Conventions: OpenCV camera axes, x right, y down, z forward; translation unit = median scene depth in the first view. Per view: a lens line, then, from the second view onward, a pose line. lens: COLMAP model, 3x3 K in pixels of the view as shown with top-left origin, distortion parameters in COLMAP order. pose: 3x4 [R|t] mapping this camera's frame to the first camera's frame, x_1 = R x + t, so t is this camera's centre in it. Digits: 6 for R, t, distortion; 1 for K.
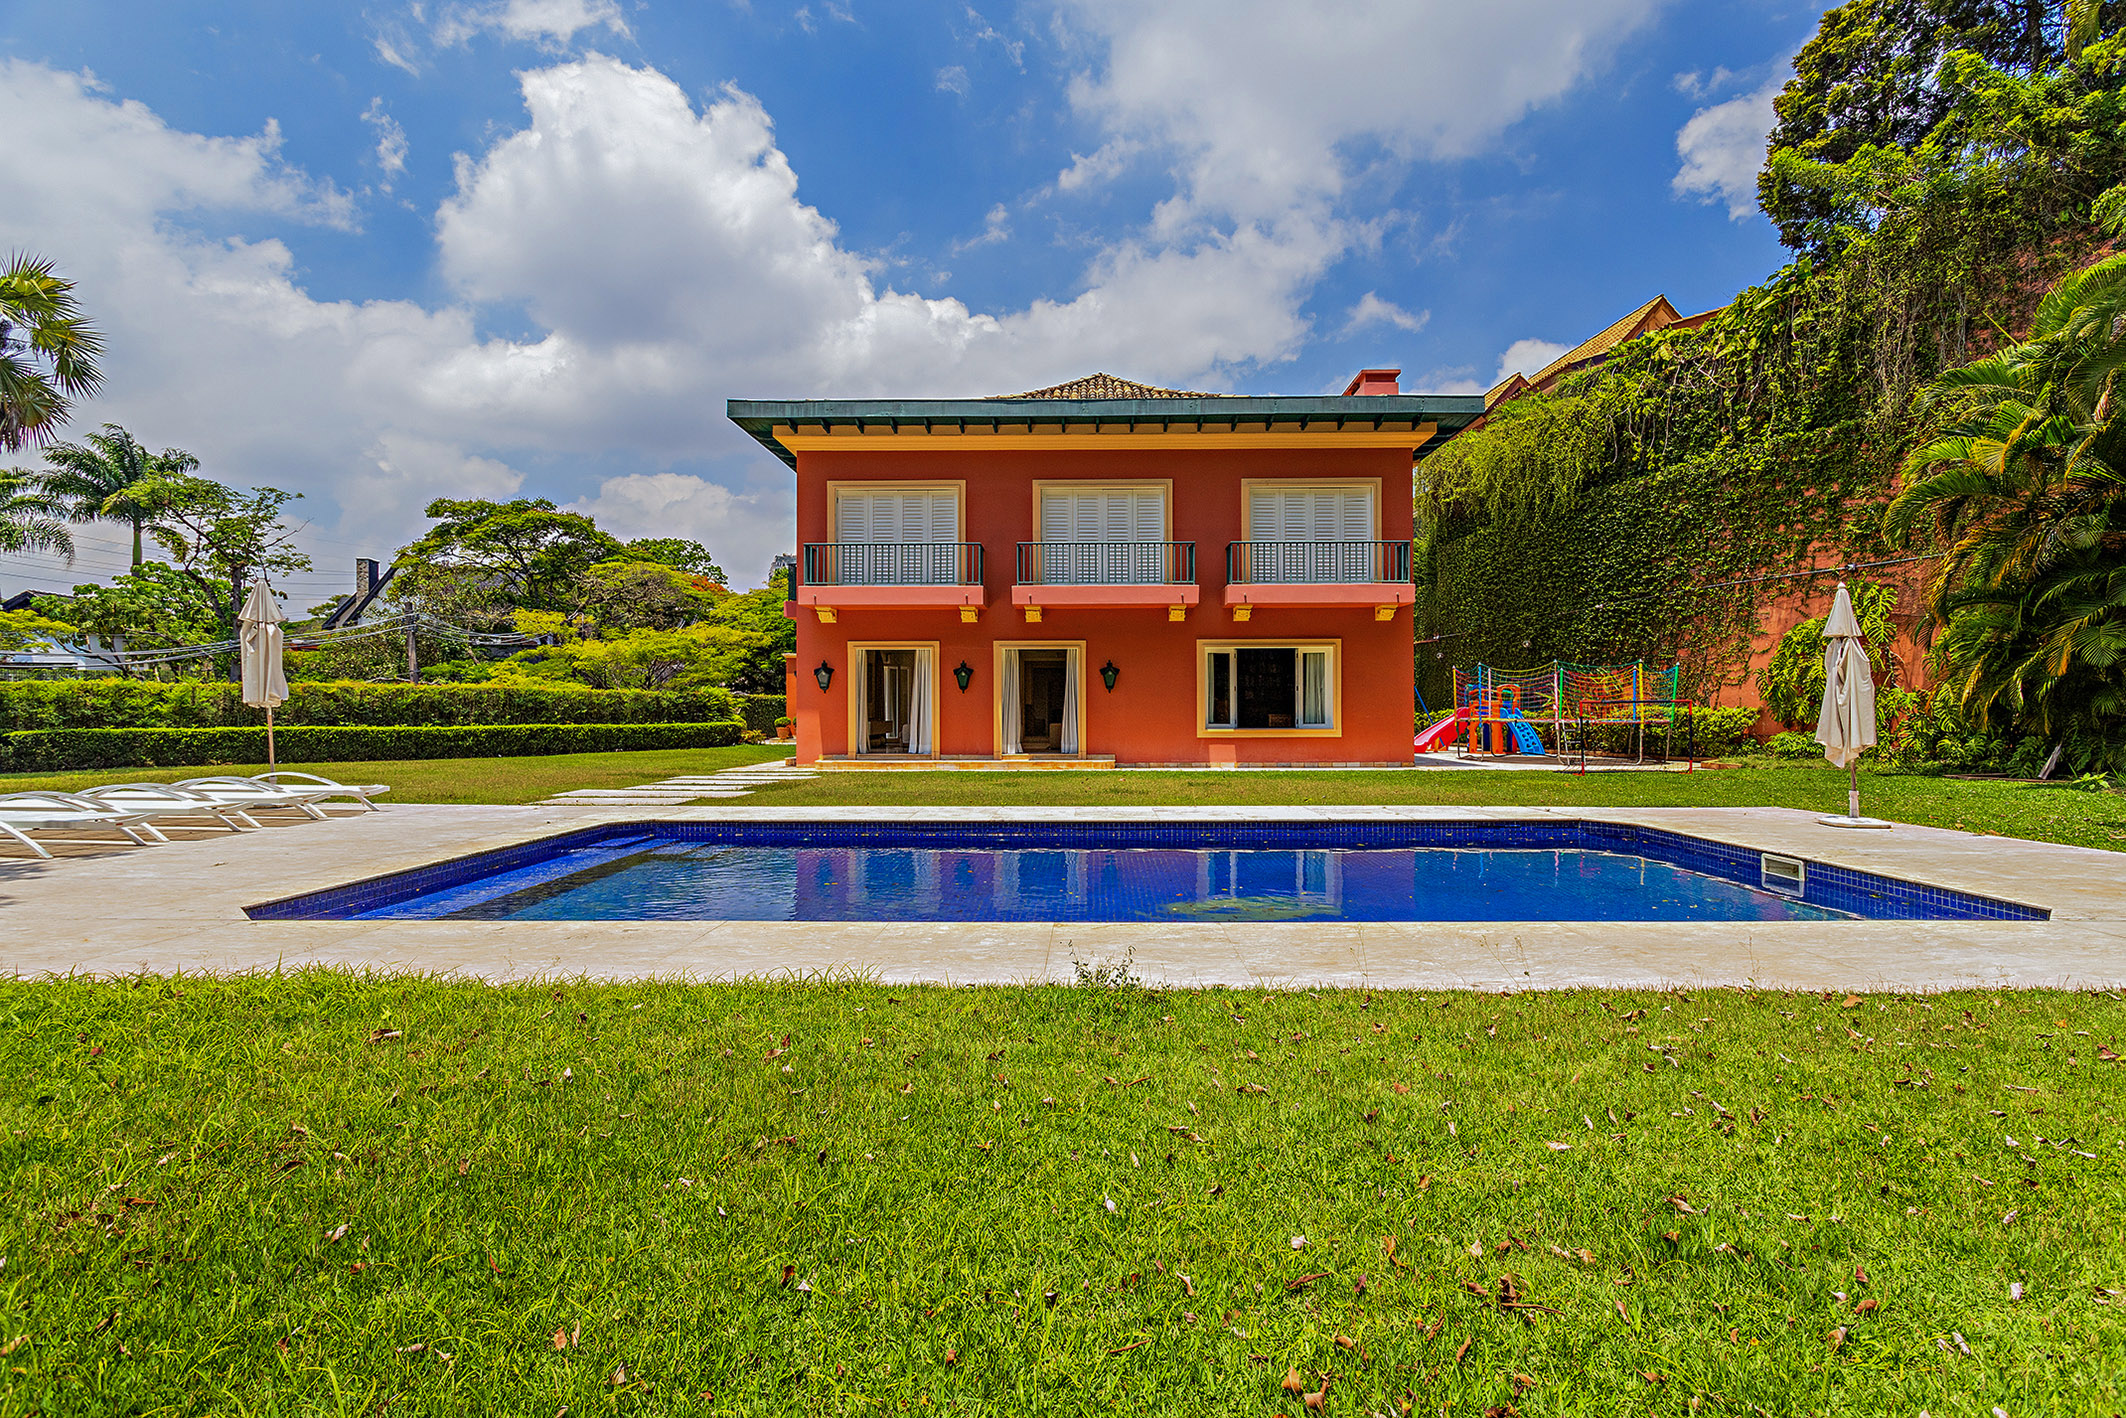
lens RADIAL K [[1001.6, 0, 1068.7], [0, 1001.6, 700.3], [0, 0, 1]] dist [-0.002145, 0.000704]
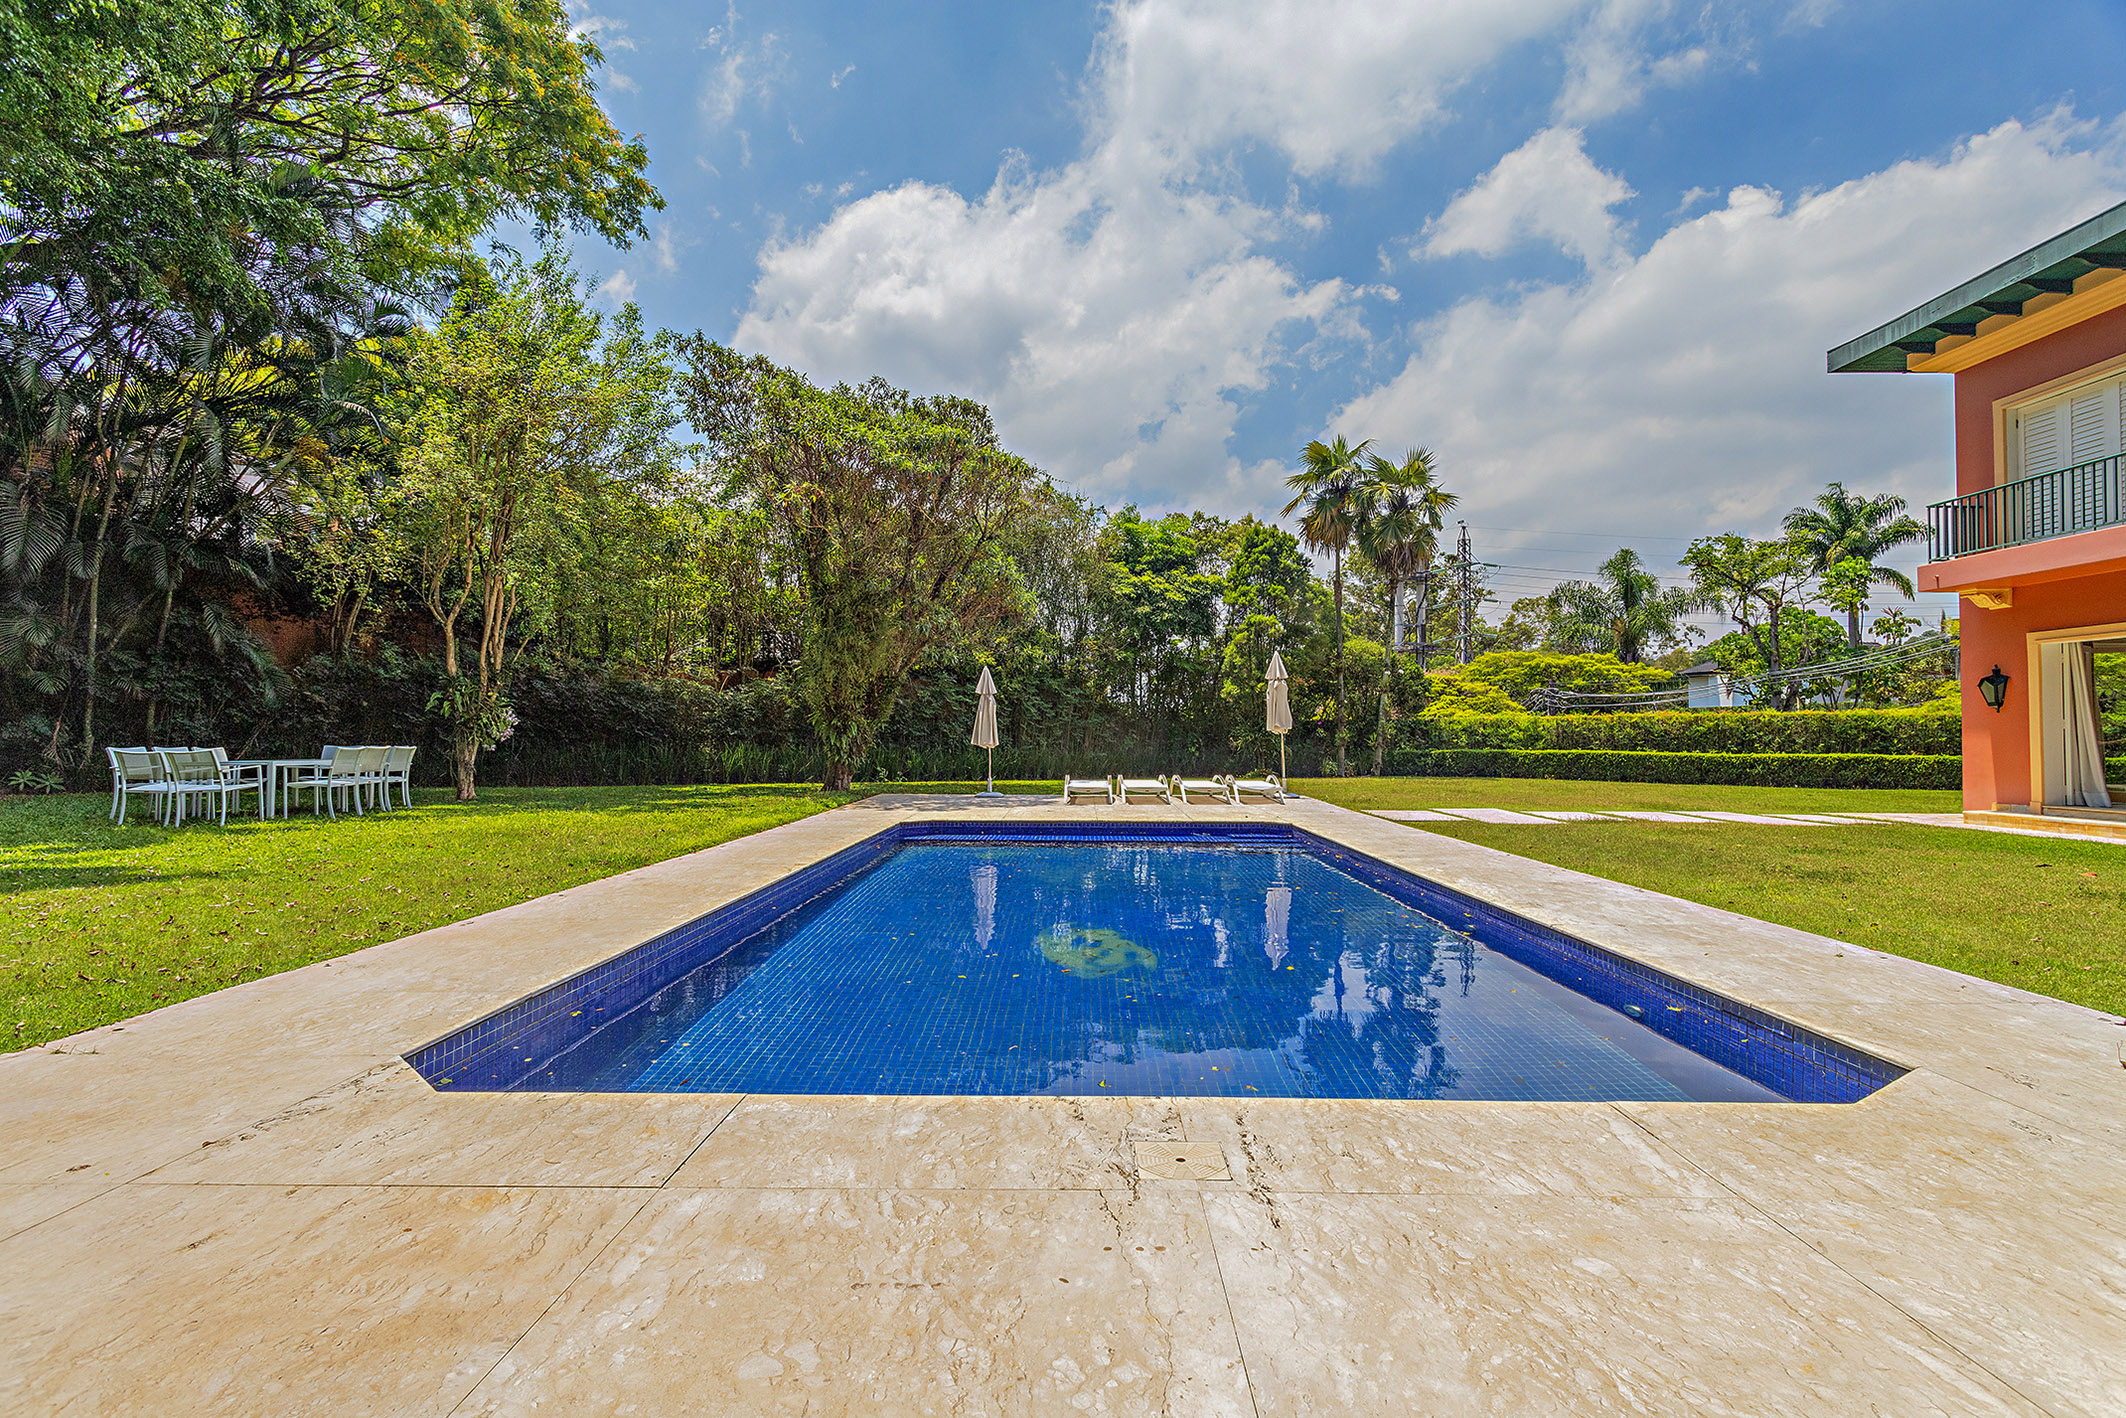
lens RADIAL K [[1001.6, 0, 1083.9], [0, 1001.6, 717.2], [0, 0, 1]] dist [-0.002145, 0.000704]
pose [[0.022060, -0.017994, -0.999595, 0.425543], [0.007338, 0.999814, -0.017836, 0.002937], [0.999730, -0.006941, 0.022188, 0.364922]]
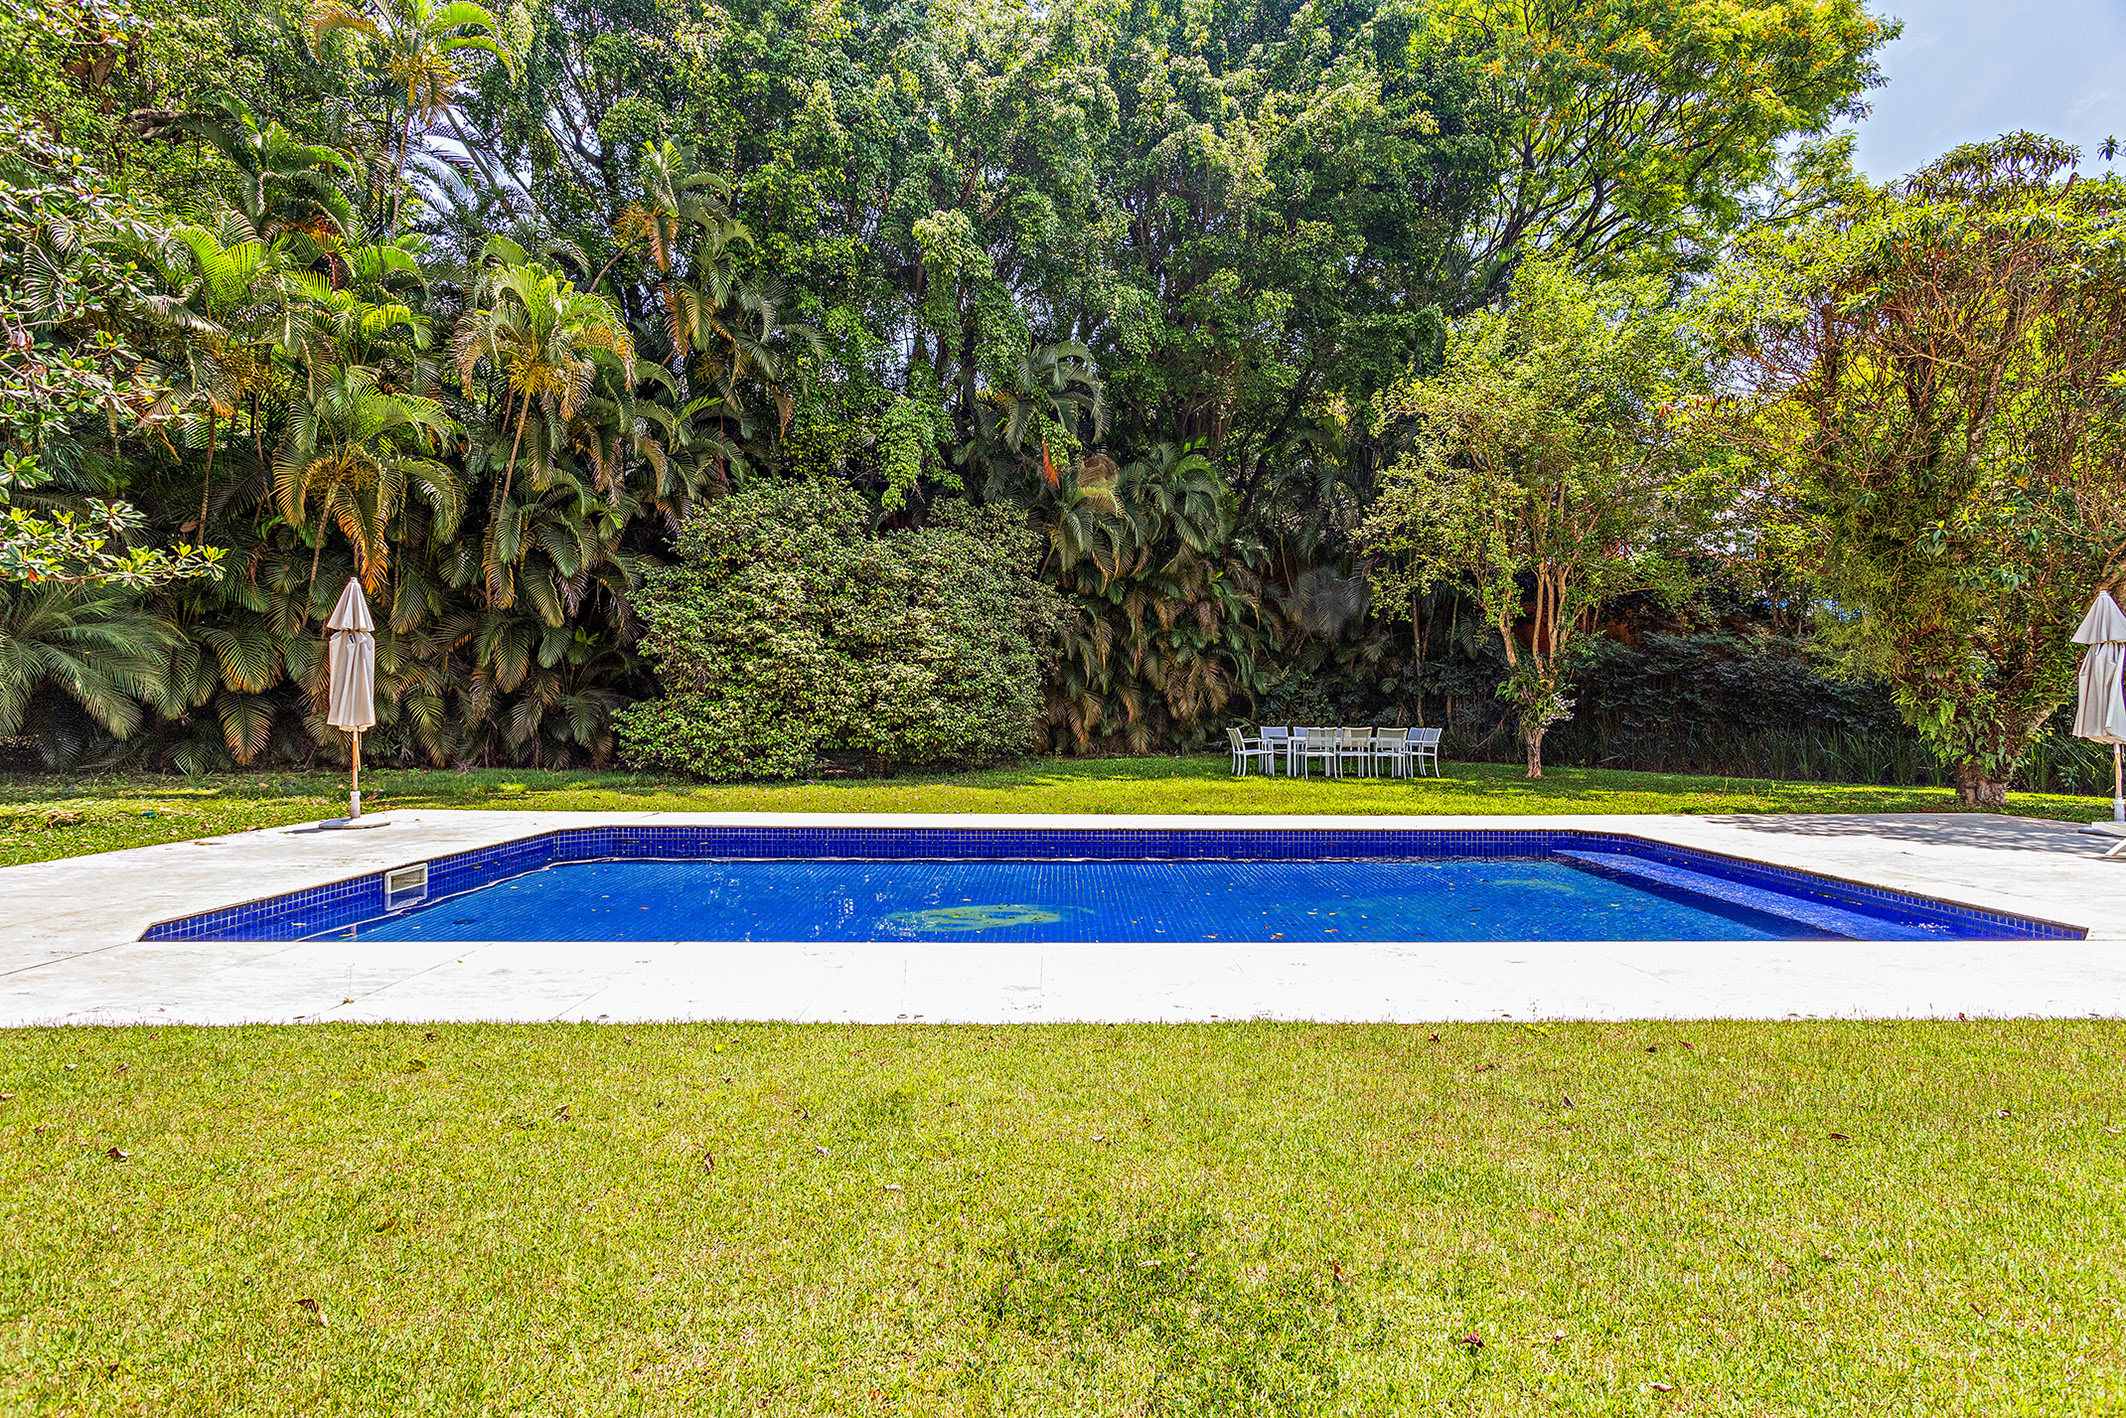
lens RADIAL K [[1001.6, 0, 1077.9], [0, 1001.6, 703.2], [0, 0, 1]] dist [-0.002145, 0.000704]
pose [[-0.997013, -0.007031, -0.076909, 0.058423], [-0.004978, 0.999627, -0.026845, 0.010996], [0.077069, -0.026382, -0.996677, 0.736112]]
